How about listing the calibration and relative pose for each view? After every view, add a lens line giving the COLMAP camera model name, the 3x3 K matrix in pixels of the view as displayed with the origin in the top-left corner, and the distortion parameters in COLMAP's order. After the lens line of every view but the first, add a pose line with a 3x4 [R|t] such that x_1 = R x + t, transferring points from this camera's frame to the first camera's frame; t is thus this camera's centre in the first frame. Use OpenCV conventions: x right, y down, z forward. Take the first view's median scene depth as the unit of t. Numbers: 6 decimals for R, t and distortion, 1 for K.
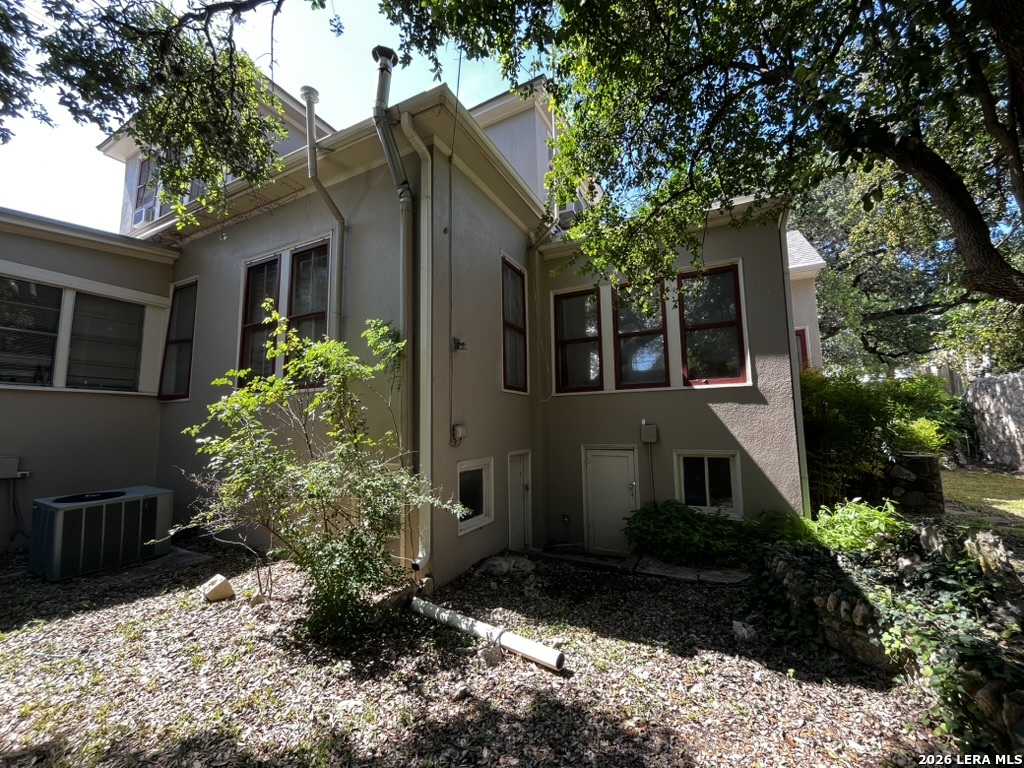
lens RADIAL K [[415.5, 0, 512.0], [0, 415.5, 384.0], [0, 0, 1]] dist [-0.001183, -0.000106]
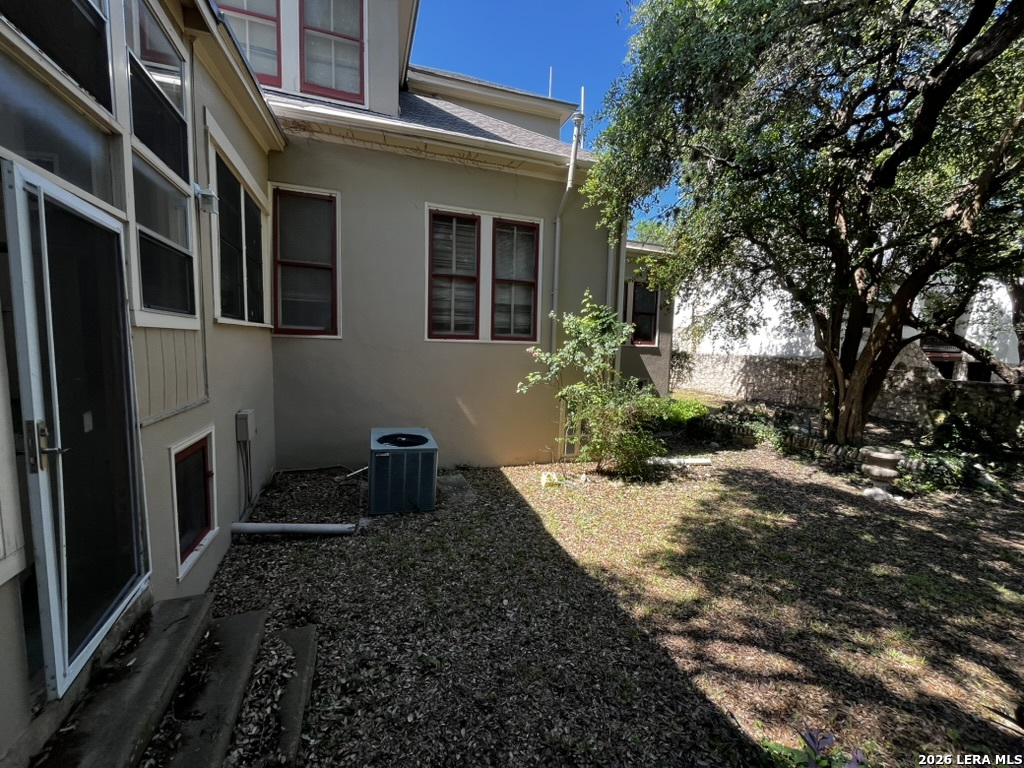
lens RADIAL K [[415.5, 0, 512.0], [0, 415.5, 384.0], [0, 0, 1]] dist [-0.001183, -0.000106]
pose [[0.689422, -0.033881, 0.723568, -1.870385], [-0.094493, 0.986163, 0.136210, -0.034478], [-0.718171, -0.162278, 0.676681, 0.145093]]
